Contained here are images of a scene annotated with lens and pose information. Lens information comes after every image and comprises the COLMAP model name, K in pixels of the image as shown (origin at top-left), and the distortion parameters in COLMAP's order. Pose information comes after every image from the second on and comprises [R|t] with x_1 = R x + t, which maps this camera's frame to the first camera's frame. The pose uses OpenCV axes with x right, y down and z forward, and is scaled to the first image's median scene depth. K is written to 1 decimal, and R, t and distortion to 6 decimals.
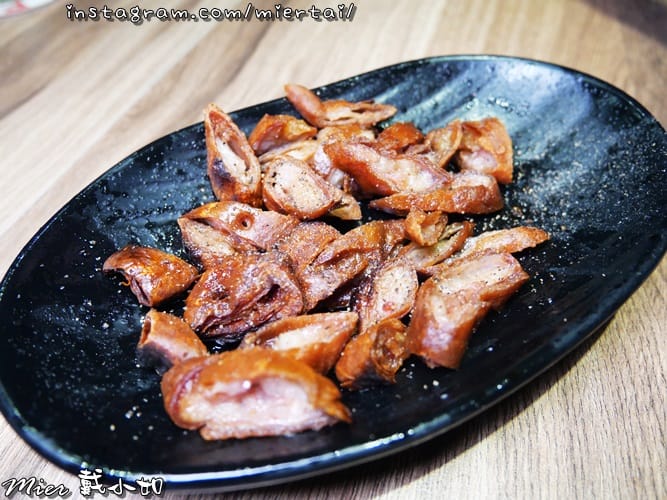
lens RADIAL K [[471.8, 0, 333.5], [0, 471.8, 250.0], [0, 0, 1]] dist [-0.041194, 0.035123]
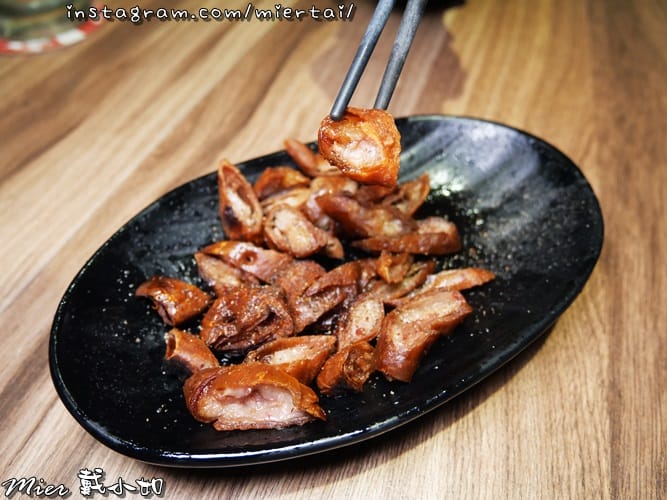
lens RADIAL K [[471.8, 0, 333.5], [0, 471.8, 250.0], [0, 0, 1]] dist [-0.041194, 0.035123]
pose [[0.999597, 0.027741, 0.006084, 0.028477], [-0.027698, 0.999591, -0.007050, -0.085958], [-0.006277, 0.006878, 0.999957, -0.267045]]
